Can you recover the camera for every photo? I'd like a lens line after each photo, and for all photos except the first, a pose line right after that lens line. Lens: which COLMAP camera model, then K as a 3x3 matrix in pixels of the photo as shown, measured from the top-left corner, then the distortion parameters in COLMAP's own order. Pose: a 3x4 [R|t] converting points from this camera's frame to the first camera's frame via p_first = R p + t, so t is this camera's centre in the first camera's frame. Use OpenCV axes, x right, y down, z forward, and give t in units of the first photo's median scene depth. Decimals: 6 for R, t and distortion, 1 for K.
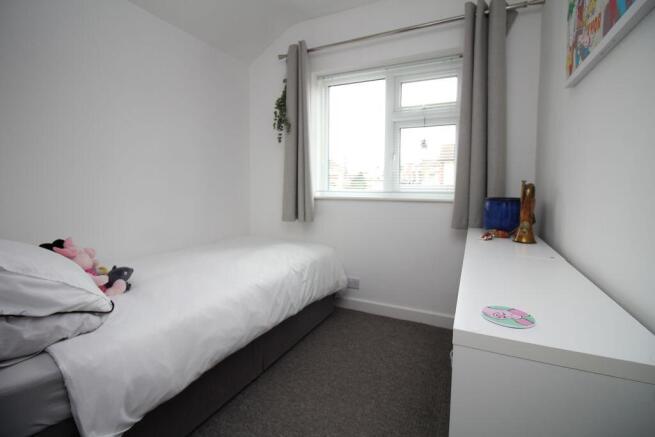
lens RADIAL K [[301.3, 0, 330.2], [0, 301.3, 217.1], [0, 0, 1]] dist [-0.012049, -0.004984]
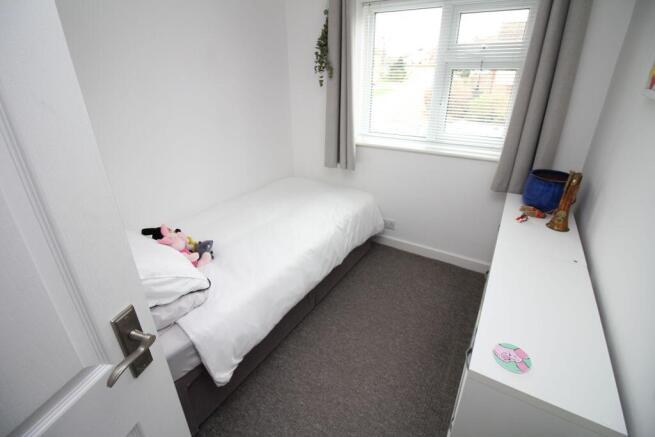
lens RADIAL K [[301.3, 0, 329.6], [0, 301.3, 214.8], [0, 0, 1]] dist [-0.012049, -0.004984]
pose [[0.994659, 0.031552, -0.098280, -0.045962], [0.005594, 0.934257, 0.356555, -0.280335], [0.103069, -0.355201, 0.929091, -0.047037]]
